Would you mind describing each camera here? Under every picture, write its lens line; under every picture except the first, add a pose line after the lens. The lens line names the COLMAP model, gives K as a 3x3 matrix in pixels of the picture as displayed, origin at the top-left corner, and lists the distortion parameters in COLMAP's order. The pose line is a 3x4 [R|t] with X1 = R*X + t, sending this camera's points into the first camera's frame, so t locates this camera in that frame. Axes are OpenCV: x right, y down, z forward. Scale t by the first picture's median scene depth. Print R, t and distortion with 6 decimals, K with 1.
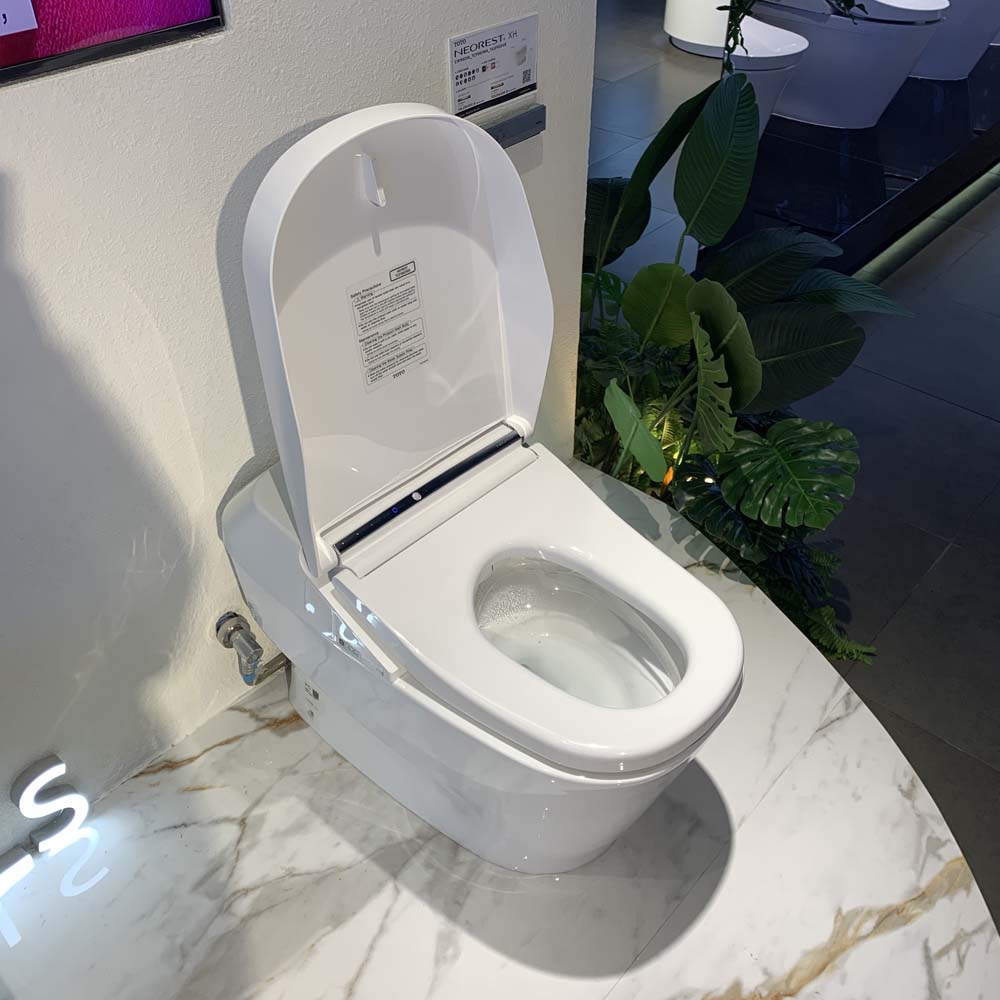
lens RADIAL K [[1029.1, 0, 515.0], [0, 1029.1, 475.8], [0, 0, 1]] dist [0.006579, 0.000000]
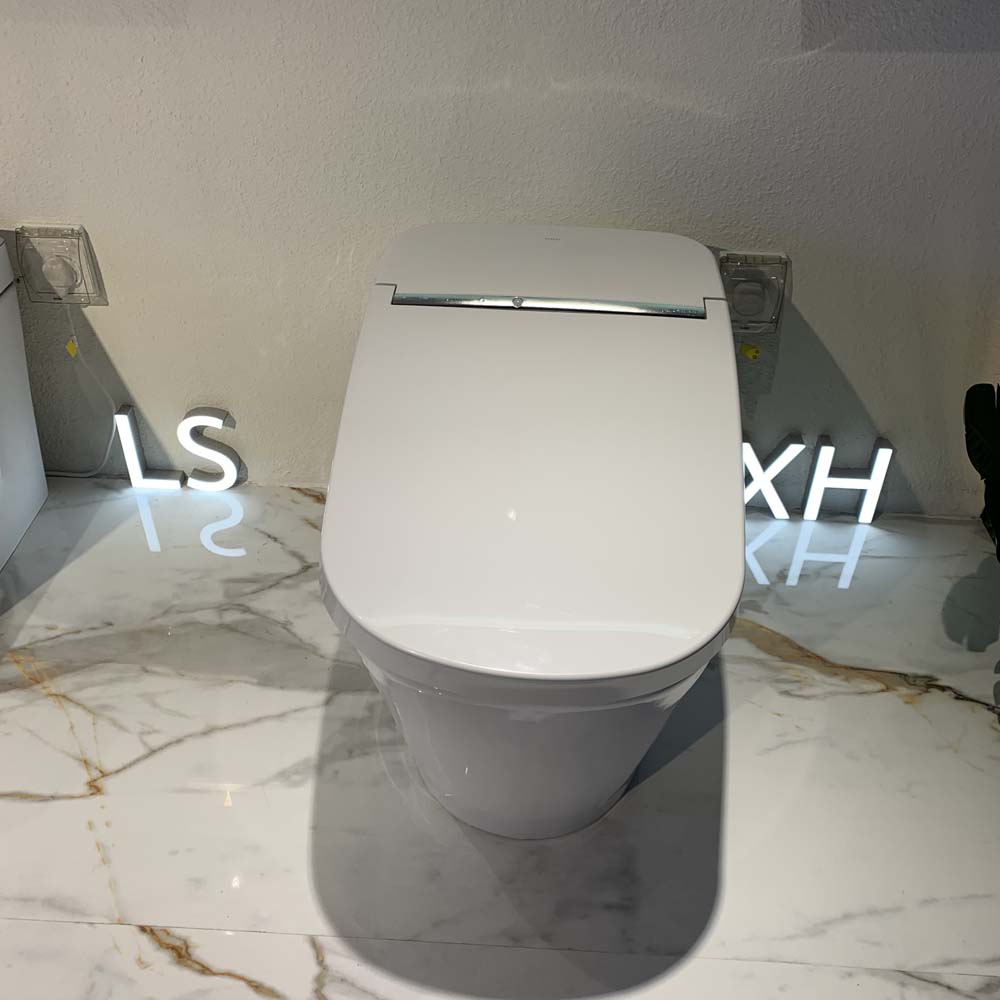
lens RADIAL K [[1029.1, 0, 497.0], [0, 1029.1, 507.3], [0, 0, 1]] dist [0.006579, 0.000000]
pose [[0.616995, 0.491876, -0.614308, 0.426487], [-0.494356, 0.849613, 0.183766, 0.014715], [0.612314, 0.190304, 0.767369, 0.344050]]
